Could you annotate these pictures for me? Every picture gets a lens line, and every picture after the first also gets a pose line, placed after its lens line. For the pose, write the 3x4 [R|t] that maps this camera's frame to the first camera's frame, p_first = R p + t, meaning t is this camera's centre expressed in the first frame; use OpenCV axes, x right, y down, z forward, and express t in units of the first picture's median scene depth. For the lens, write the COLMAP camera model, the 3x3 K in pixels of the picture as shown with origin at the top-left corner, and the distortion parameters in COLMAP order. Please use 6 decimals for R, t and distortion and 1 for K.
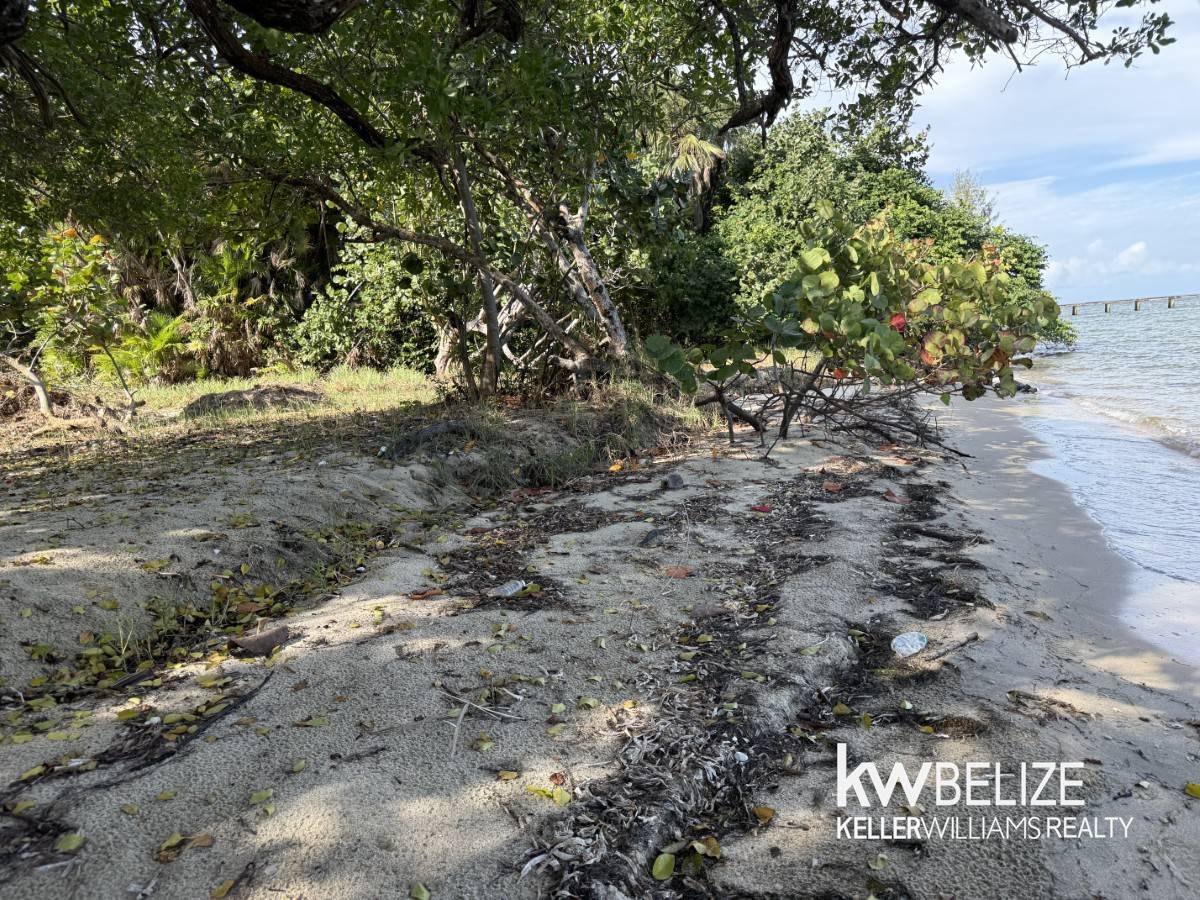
lens RADIAL K [[847.0, 0, 600.0], [0, 847.0, 450.0], [0, 0, 1]] dist [0.085124, -0.133267]
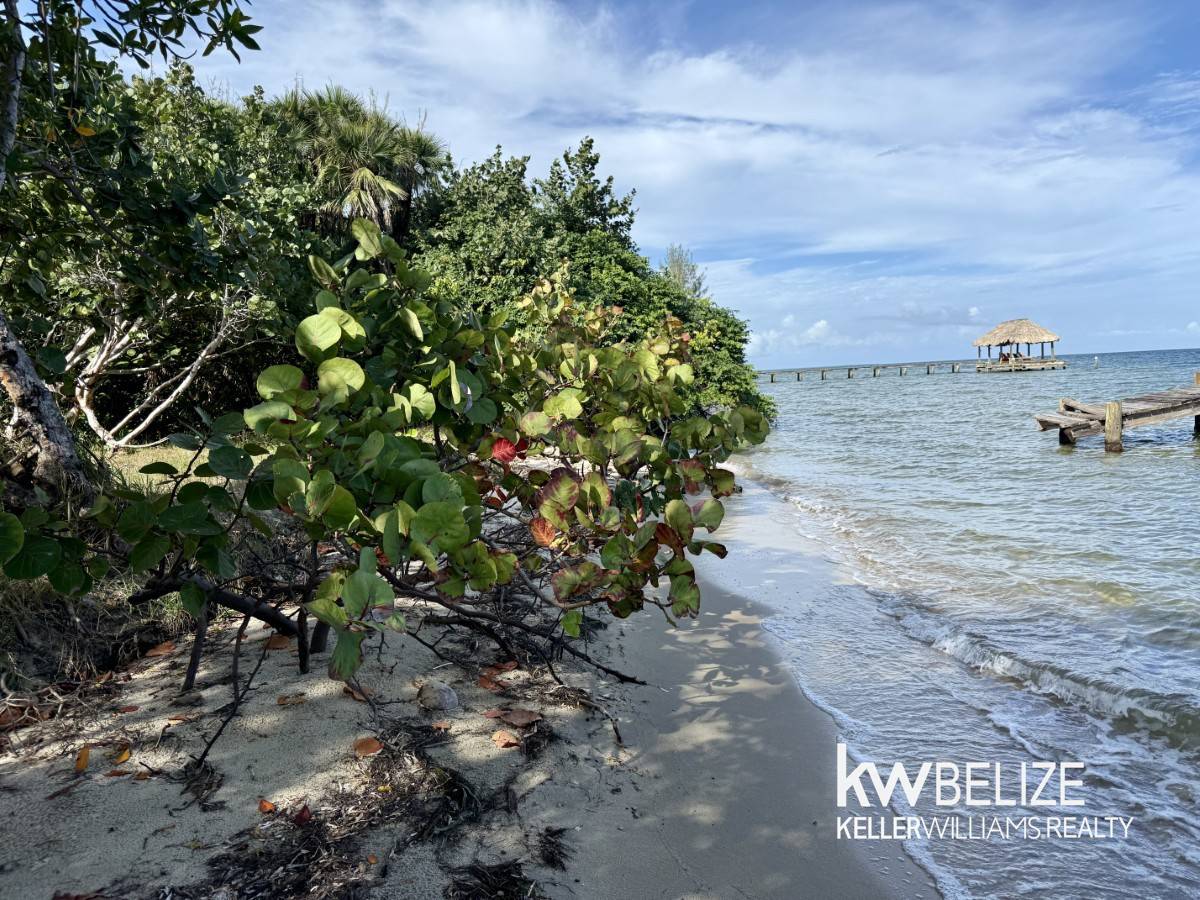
lens RADIAL K [[835.0, 0, 600.0], [0, 835.0, 450.0], [0, 0, 1]] dist [0.089209, 0.000040]
pose [[0.955422, 0.001402, 0.295240, 0.076688], [0.016786, 0.998113, -0.059060, -0.036477], [-0.294766, 0.061383, 0.953596, 0.145806]]
